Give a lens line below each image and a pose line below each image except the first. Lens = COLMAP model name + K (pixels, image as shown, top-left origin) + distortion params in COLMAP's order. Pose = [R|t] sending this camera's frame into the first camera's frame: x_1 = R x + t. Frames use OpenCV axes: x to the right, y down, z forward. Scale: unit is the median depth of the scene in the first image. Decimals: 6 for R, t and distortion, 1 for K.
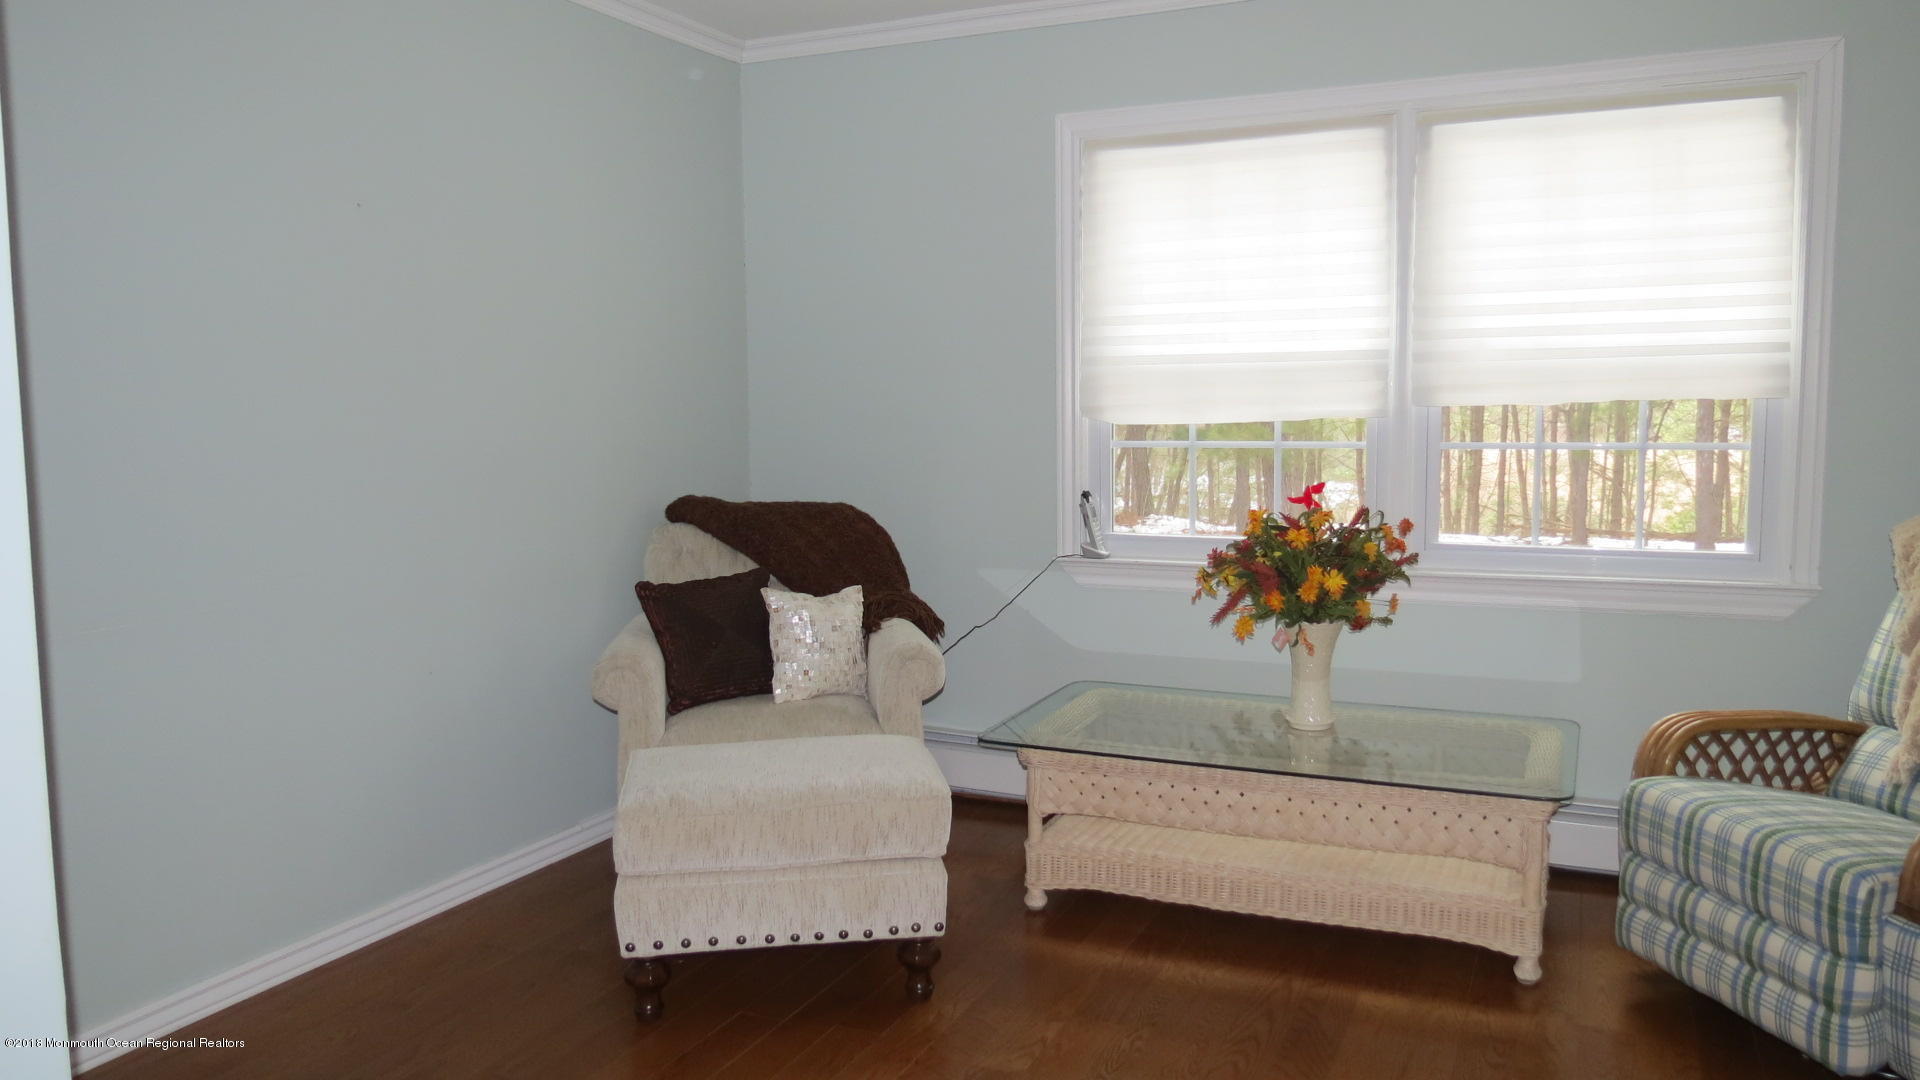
lens RADIAL K [[1368.3, 0, 966.2], [0, 1368.3, 534.3], [0, 0, 1]] dist [-0.021016, 0.005690]
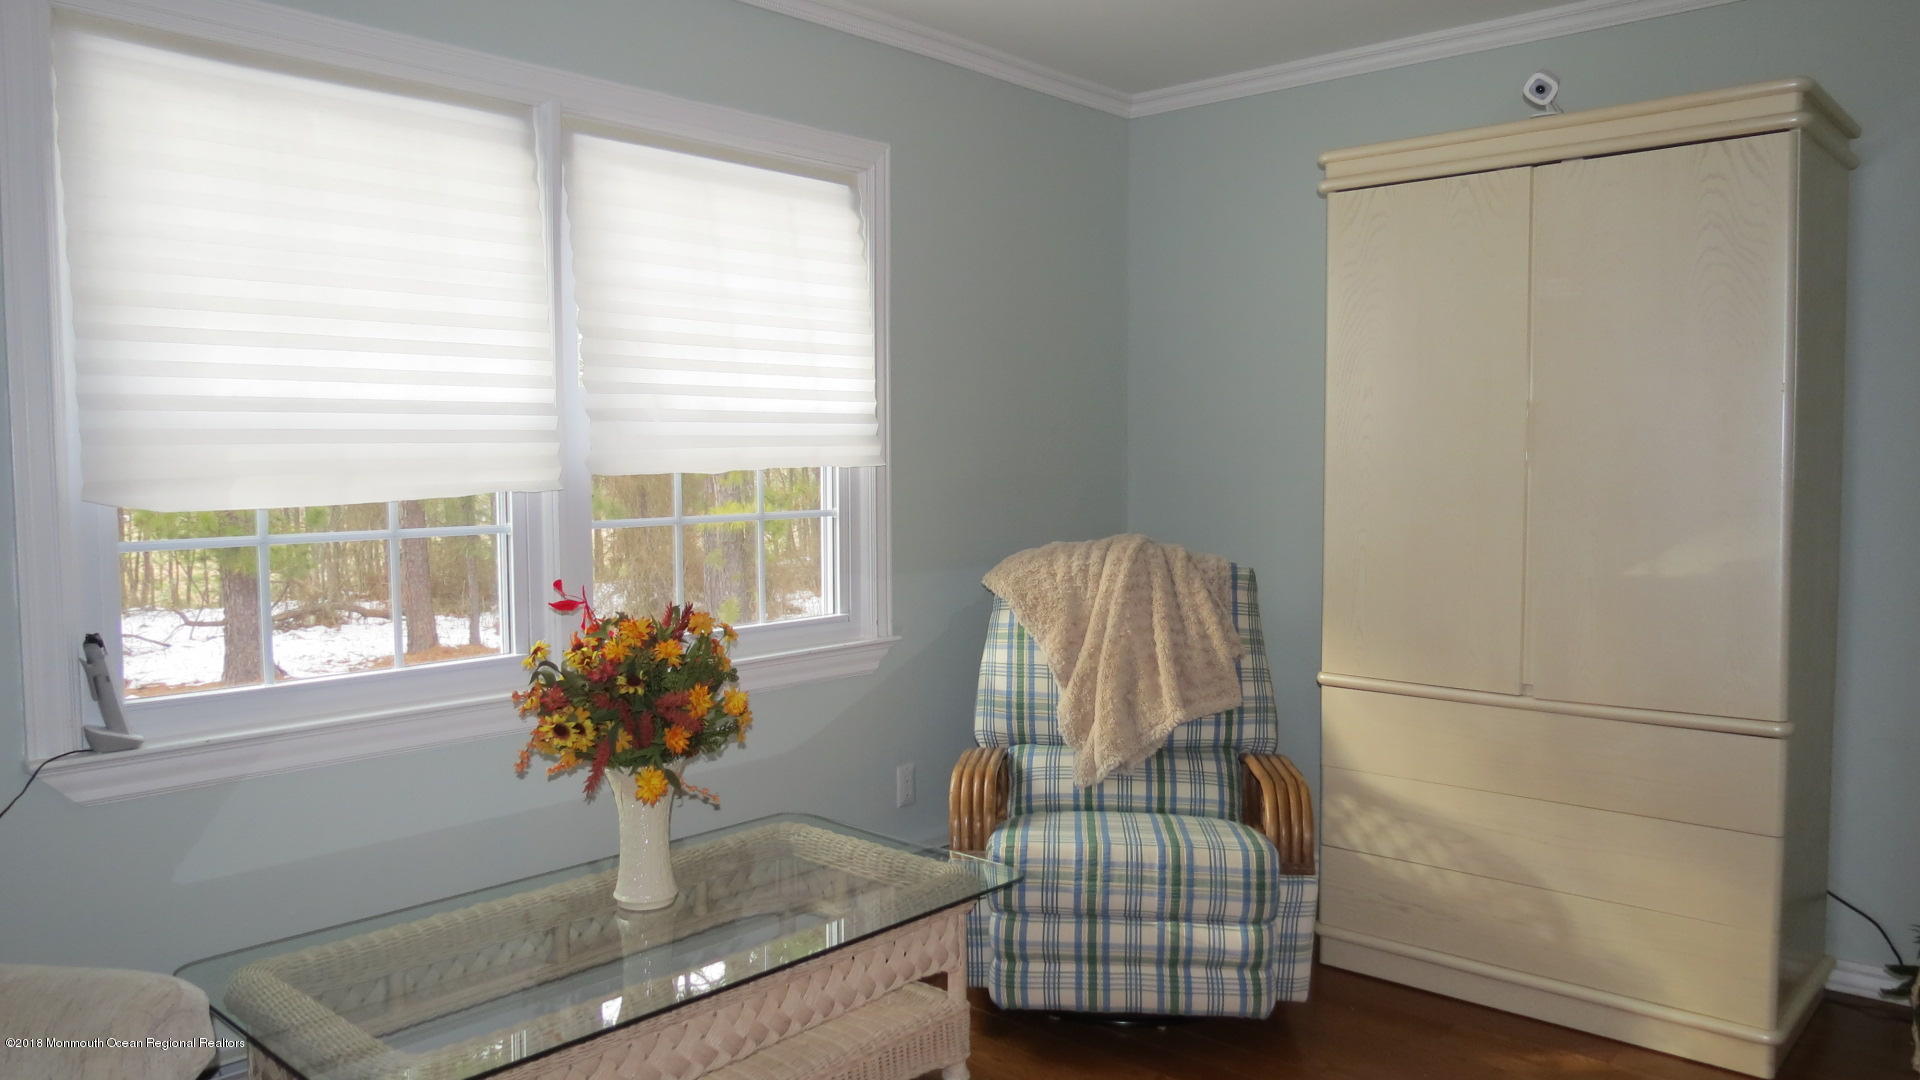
lens RADIAL K [[1368.3, 0, 976.7], [0, 1368.3, 548.5], [0, 0, 1]] dist [-0.021016, 0.005690]
pose [[0.294967, -0.053128, 0.954029, -0.398733], [0.100872, 0.994605, 0.024200, -0.052055], [-0.950168, 0.089097, 0.298735, 0.592326]]
